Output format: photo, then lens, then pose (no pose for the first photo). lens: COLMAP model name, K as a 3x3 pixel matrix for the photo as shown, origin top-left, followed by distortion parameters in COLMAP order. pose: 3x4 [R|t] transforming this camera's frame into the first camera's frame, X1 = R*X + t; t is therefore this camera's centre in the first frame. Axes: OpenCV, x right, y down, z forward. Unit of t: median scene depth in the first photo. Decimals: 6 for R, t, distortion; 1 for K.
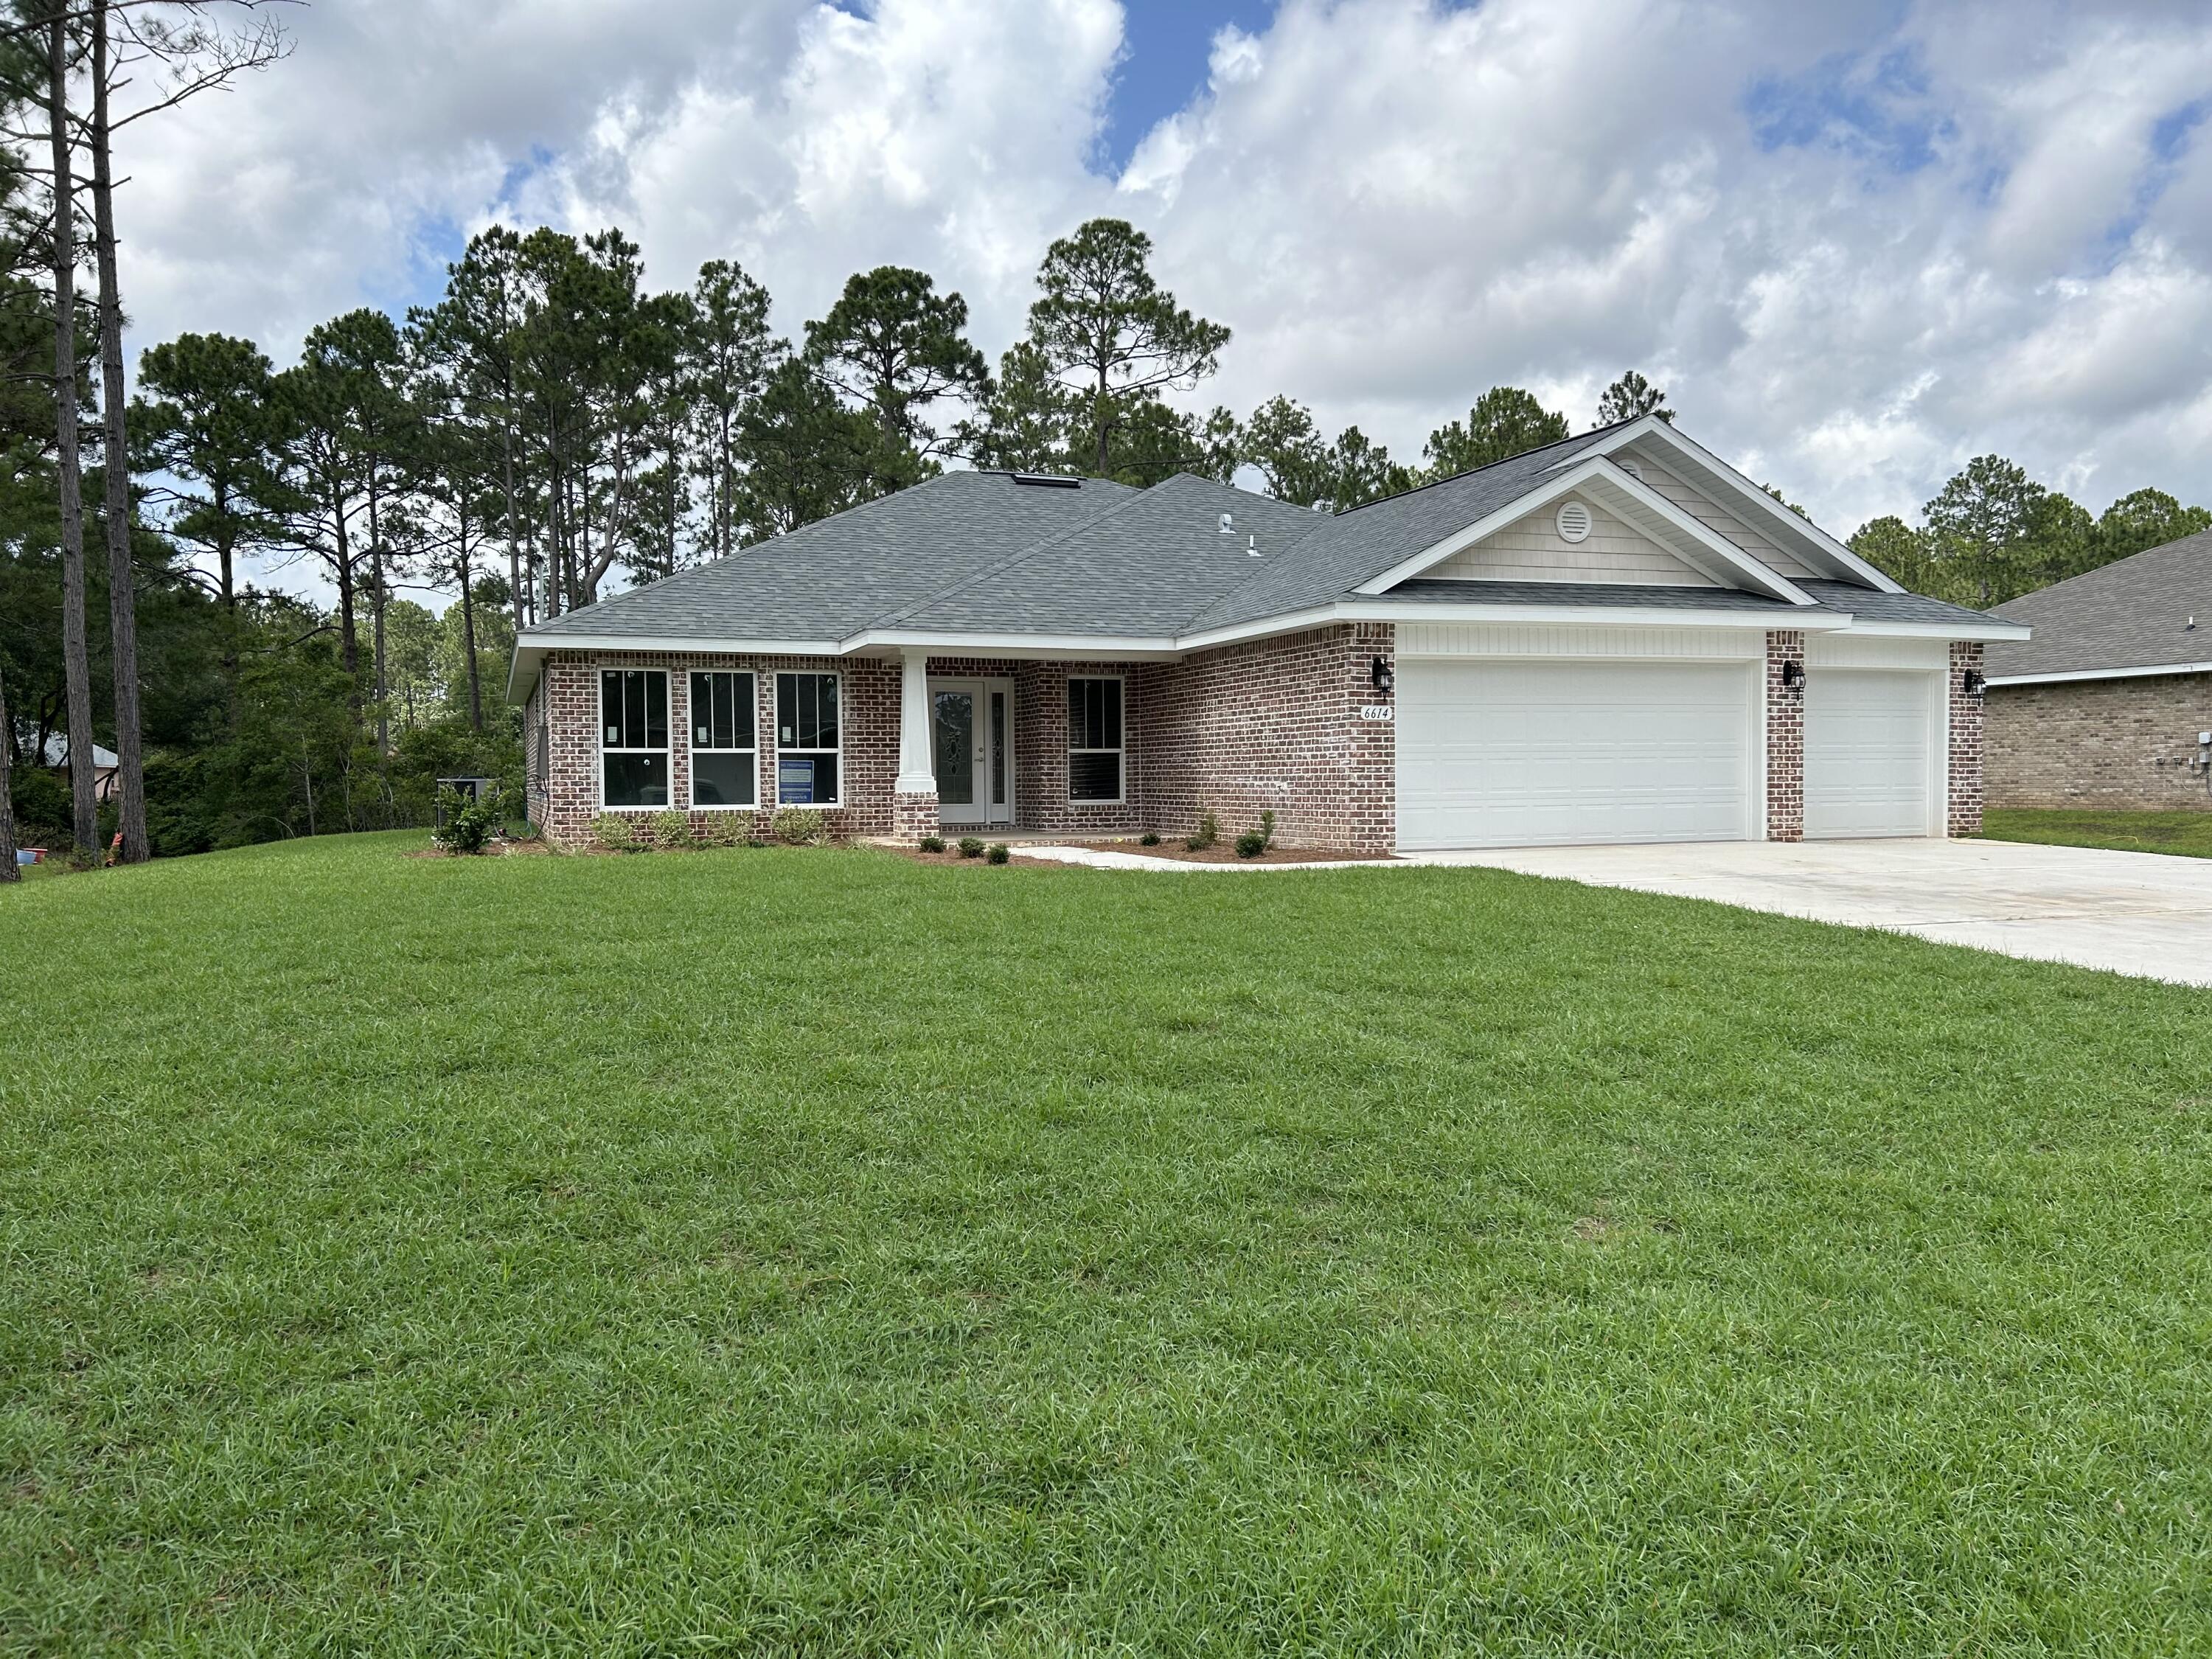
lens RADIAL K [[1674.2, 0, 1106.0], [0, 1674.2, 829.5], [0, 0, 1]] dist [0.035635, -0.007244]
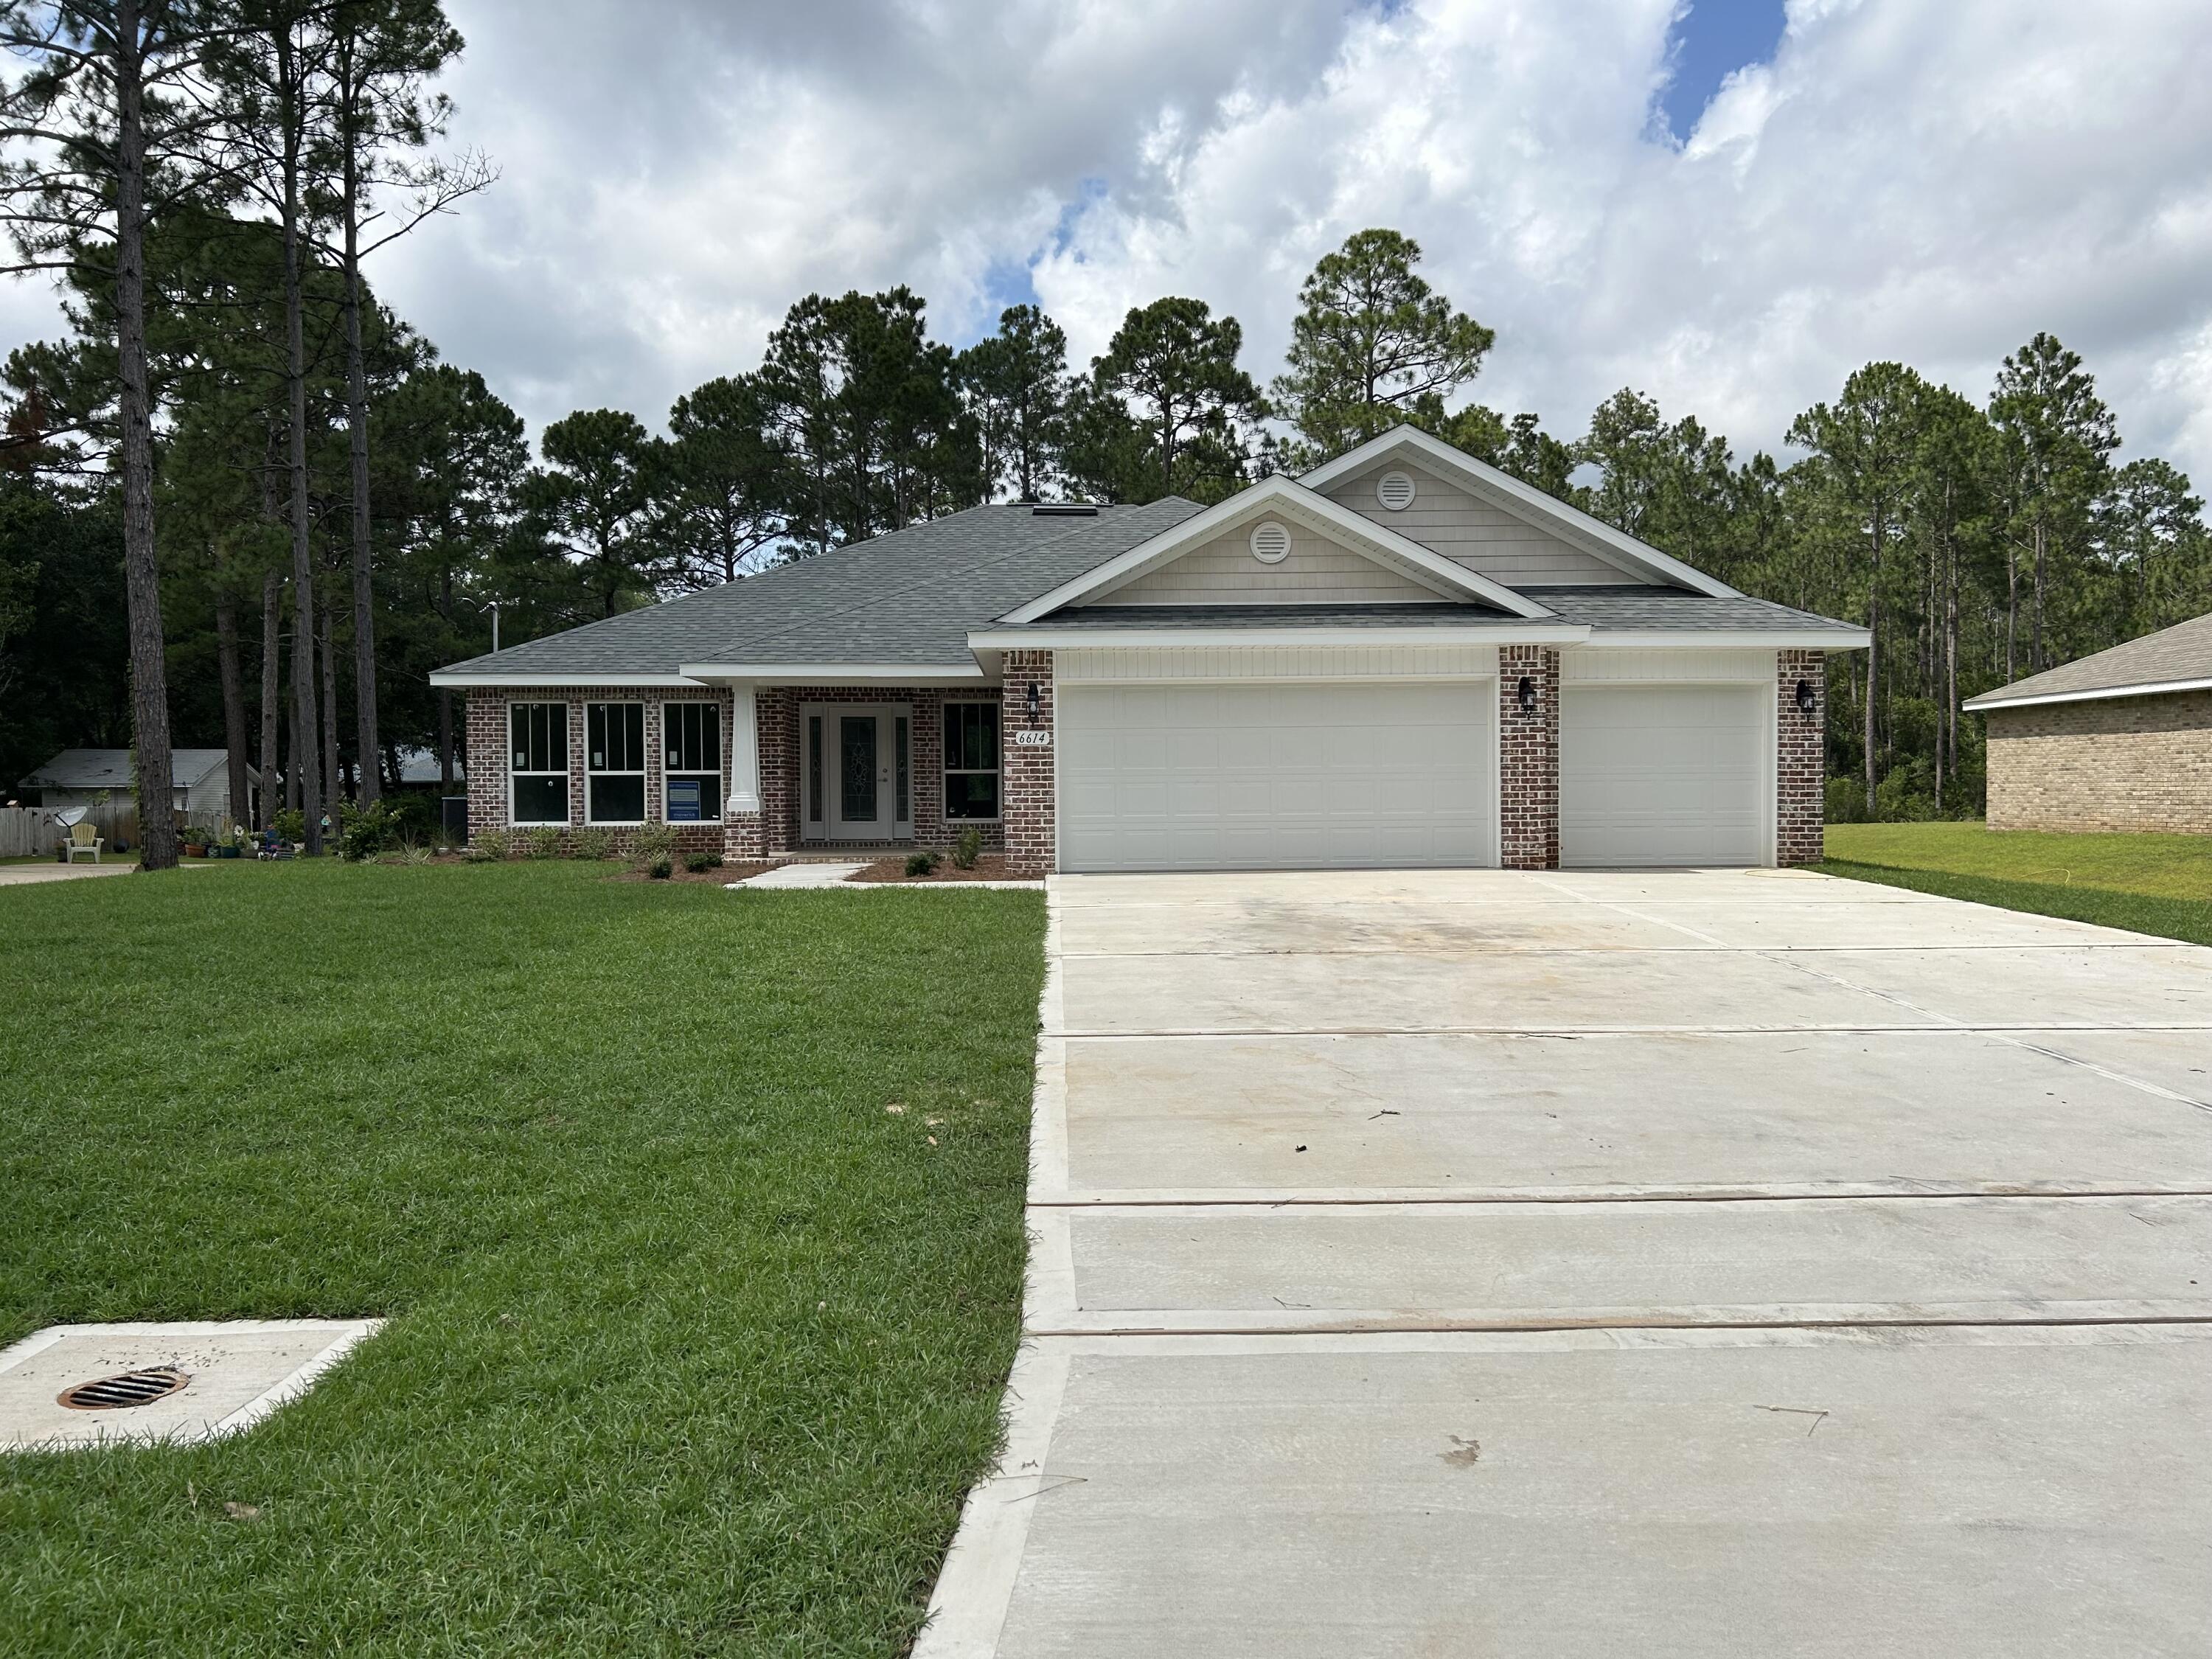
lens RADIAL K [[1660.0, 0, 1106.0], [0, 1660.0, 829.5], [0, 0, 1]] dist [0.065611, -0.099721]
pose [[0.951716, 0.008512, -0.306863, 0.398913], [-0.010154, 0.999941, -0.003757, -0.007593], [0.306813, 0.006691, 0.951746, 0.032243]]
